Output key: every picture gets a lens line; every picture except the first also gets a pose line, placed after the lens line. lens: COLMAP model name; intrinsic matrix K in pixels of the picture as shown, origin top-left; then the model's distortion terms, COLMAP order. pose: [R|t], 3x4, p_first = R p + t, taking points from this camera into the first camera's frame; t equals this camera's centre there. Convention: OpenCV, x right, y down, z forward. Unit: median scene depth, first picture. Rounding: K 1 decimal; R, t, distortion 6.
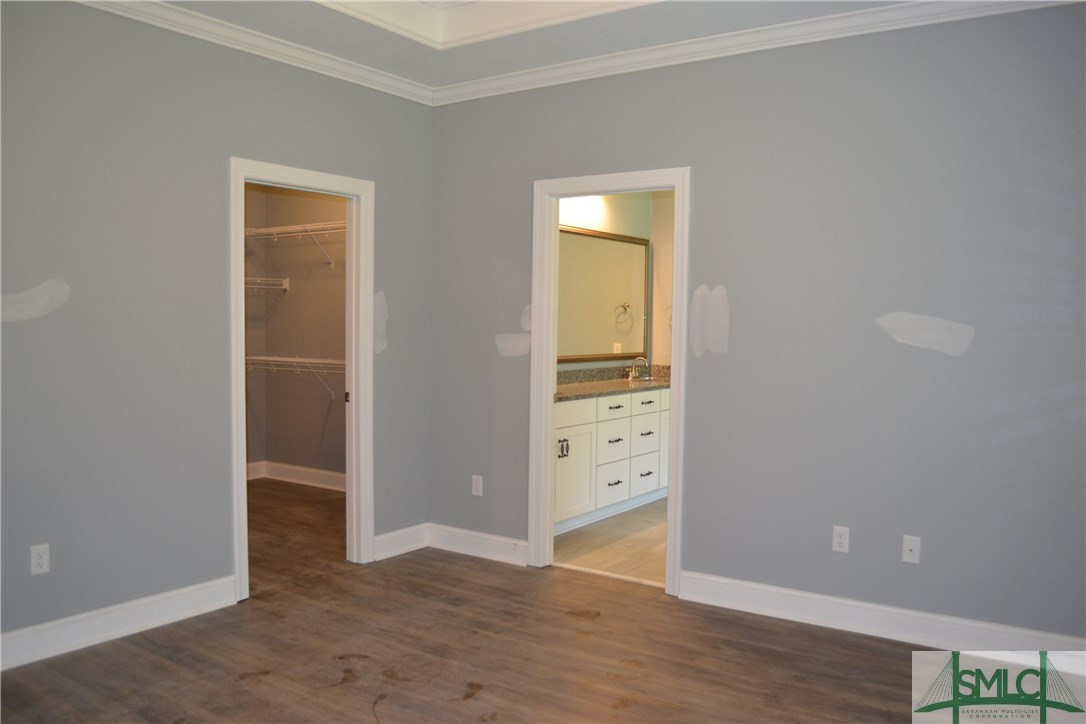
lens RADIAL K [[869.5, 0, 545.0], [0, 869.5, 365.2], [0, 0, 1]] dist [-0.081151, 0.007554]
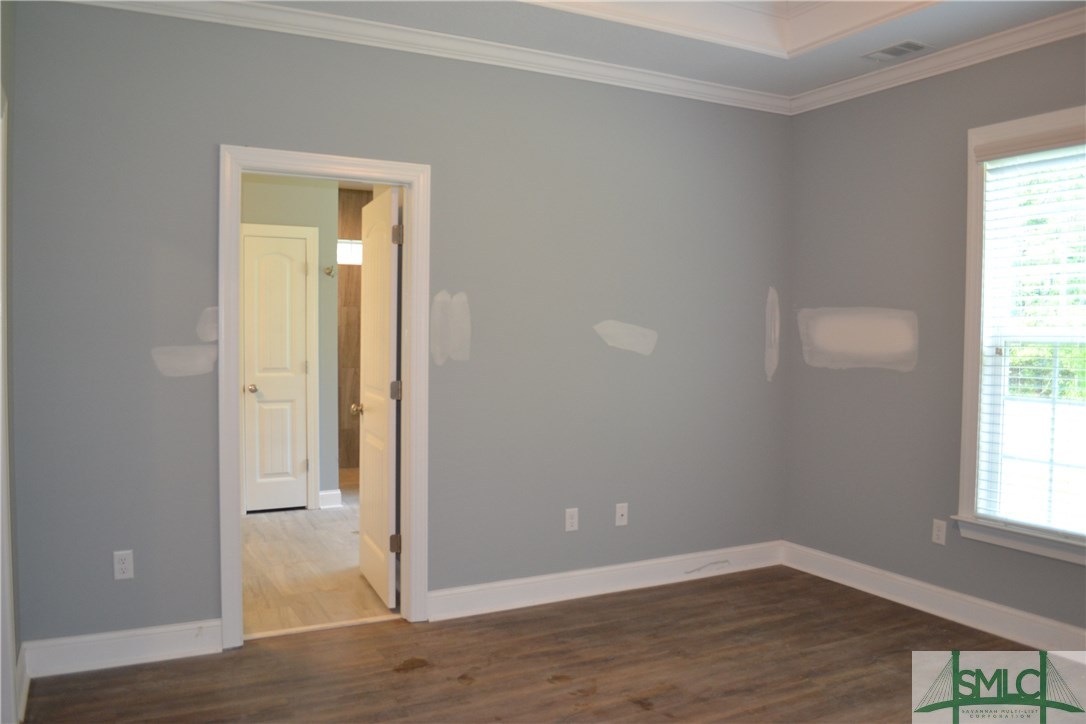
lens RADIAL K [[869.5, 0, 545.0], [0, 869.5, 365.2], [0, 0, 1]] dist [-0.081151, 0.007554]
pose [[0.457206, -0.041391, 0.888397, -0.652095], [0.041194, 0.998830, 0.025336, -0.030671], [-0.888406, 0.025013, 0.458376, 0.477537]]
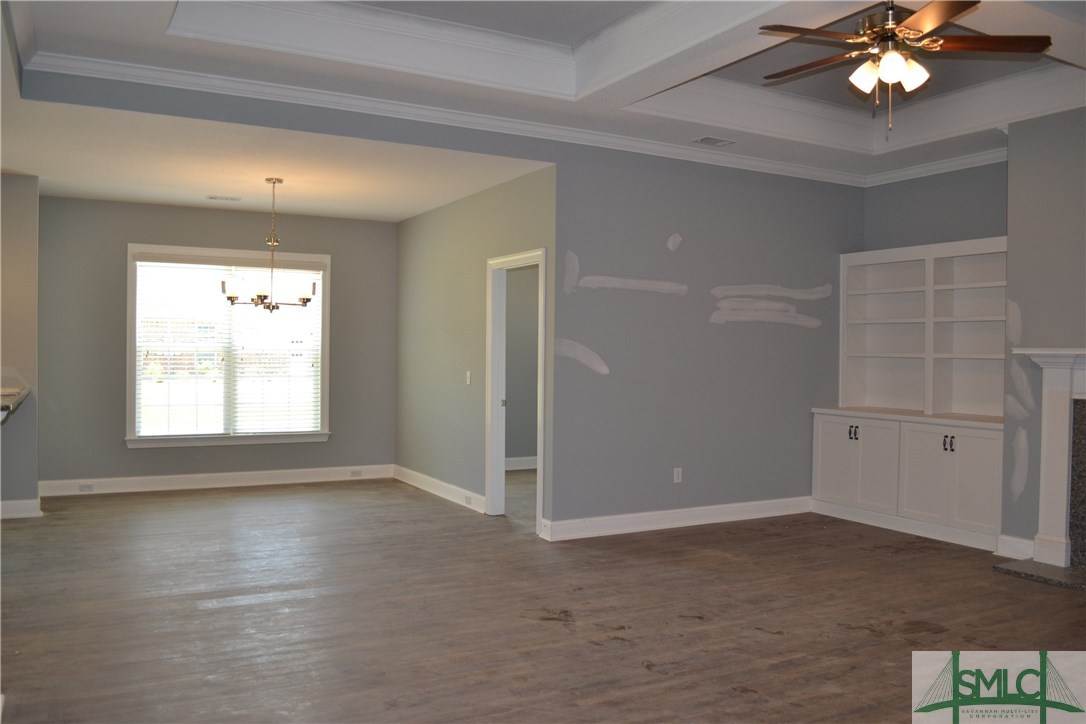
lens RADIAL K [[869.5, 0, 545.0], [0, 869.5, 365.2], [0, 0, 1]] dist [-0.081151, 0.007554]
pose [[-0.896394, -0.027076, 0.442431, -1.297803], [0.001182, 0.997983, 0.063470, -0.101546], [-0.443257, 0.057418, -0.894554, 1.853776]]
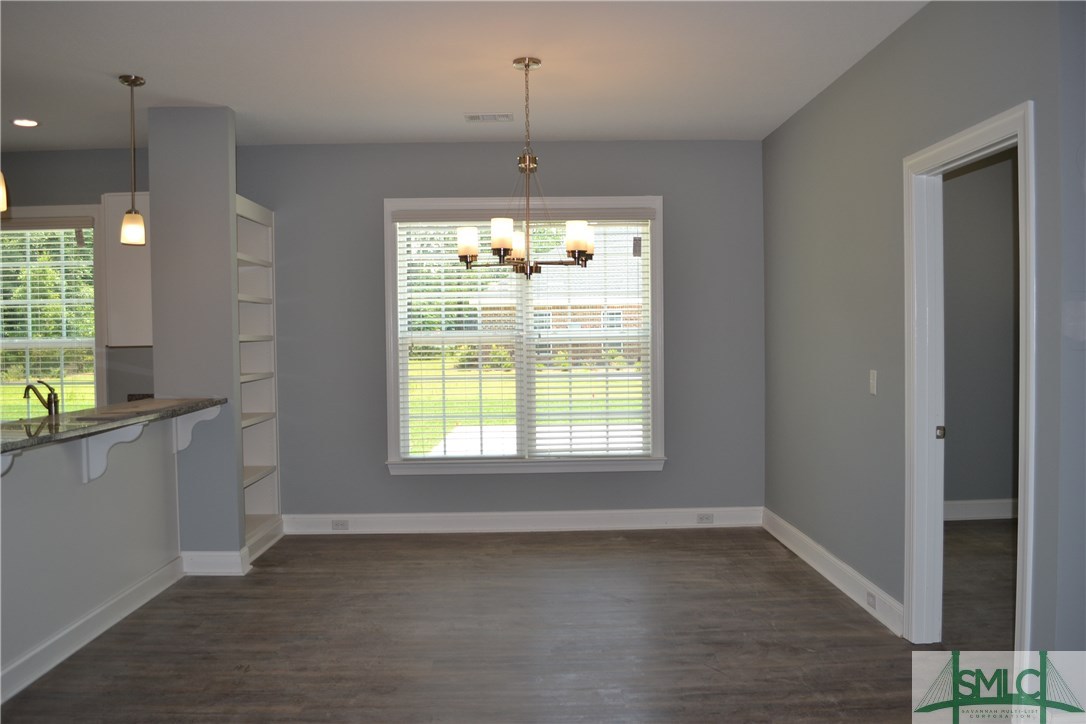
lens RADIAL K [[869.5, 0, 545.0], [0, 869.5, 365.2], [0, 0, 1]] dist [-0.081151, 0.007554]
pose [[-0.590456, -0.029561, 0.806528, -0.914824], [0.046065, 0.996466, 0.070246, -0.065614], [-0.805754, 0.078630, -0.587007, 1.163695]]
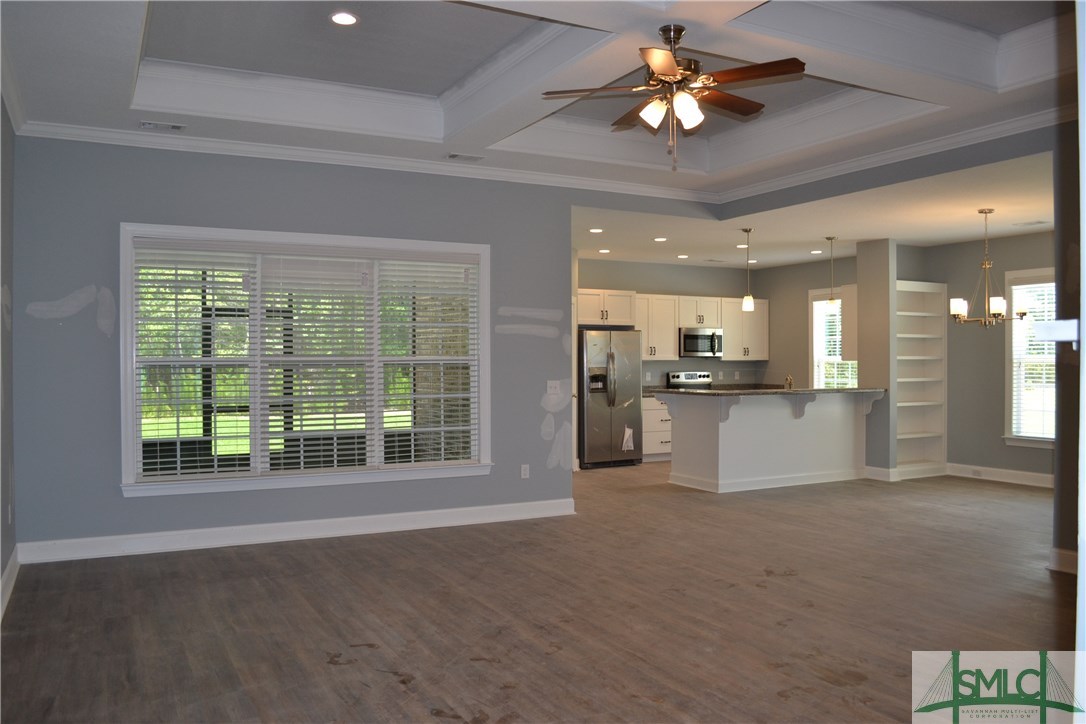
lens RADIAL K [[869.5, 0, 545.0], [0, 869.5, 365.2], [0, 0, 1]] dist [-0.081151, 0.007554]
pose [[0.455601, -0.016159, 0.890038, -2.213129], [0.050278, 0.998706, -0.007605, -0.047513], [-0.888763, 0.048214, 0.455824, 0.559032]]
